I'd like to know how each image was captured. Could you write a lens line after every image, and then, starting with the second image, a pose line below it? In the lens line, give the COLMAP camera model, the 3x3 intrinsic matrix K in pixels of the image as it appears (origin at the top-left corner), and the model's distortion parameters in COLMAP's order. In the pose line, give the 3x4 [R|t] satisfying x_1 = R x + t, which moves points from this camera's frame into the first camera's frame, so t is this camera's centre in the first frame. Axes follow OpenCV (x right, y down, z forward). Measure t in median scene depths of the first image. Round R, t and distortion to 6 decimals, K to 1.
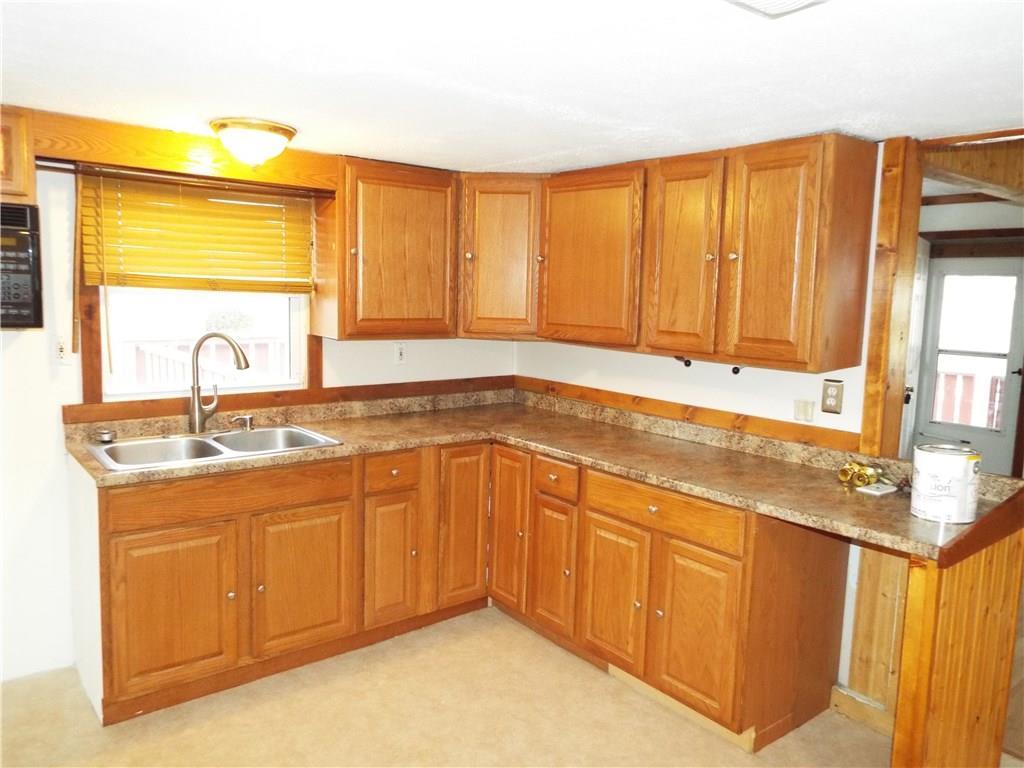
lens RADIAL K [[740.5, 0, 512.0], [0, 740.5, 384.0], [0, 0, 1]] dist [0.002555, 0.000143]
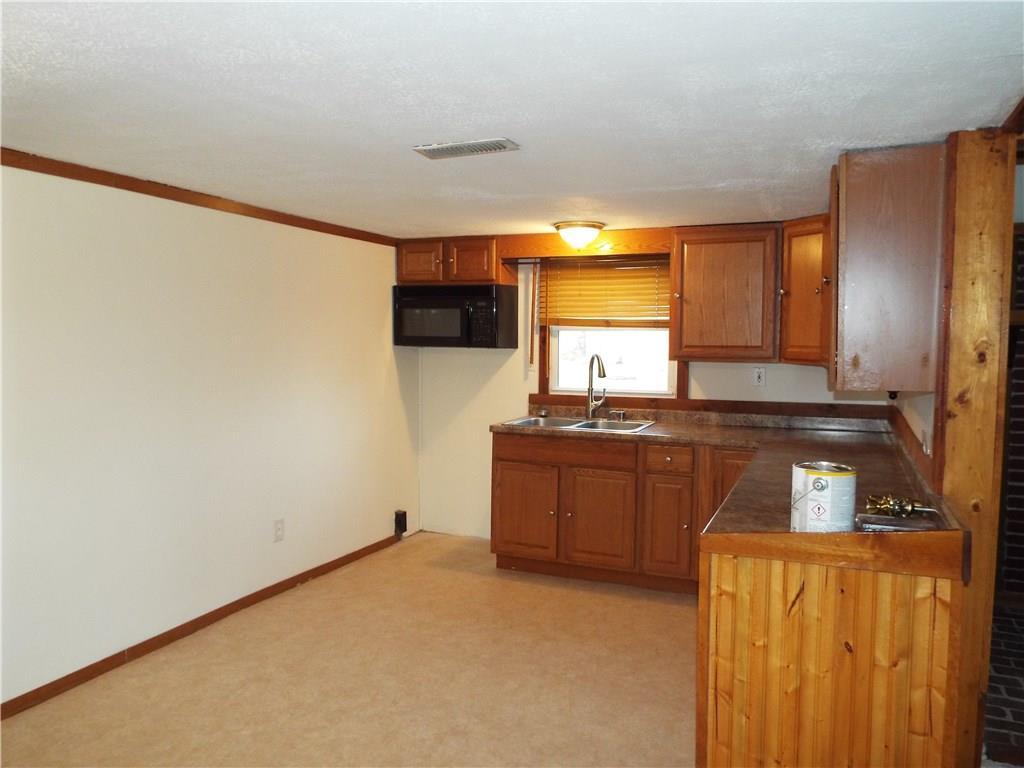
lens RADIAL K [[753.6, 0, 512.0], [0, 753.6, 384.0], [0, 0, 1]] dist [0.000401, -0.001173]
pose [[0.465596, 0.042894, -0.883957, 0.870789], [-0.094875, 0.995488, -0.001666, 0.011958], [0.879897, 0.084641, 0.467565, 0.106192]]
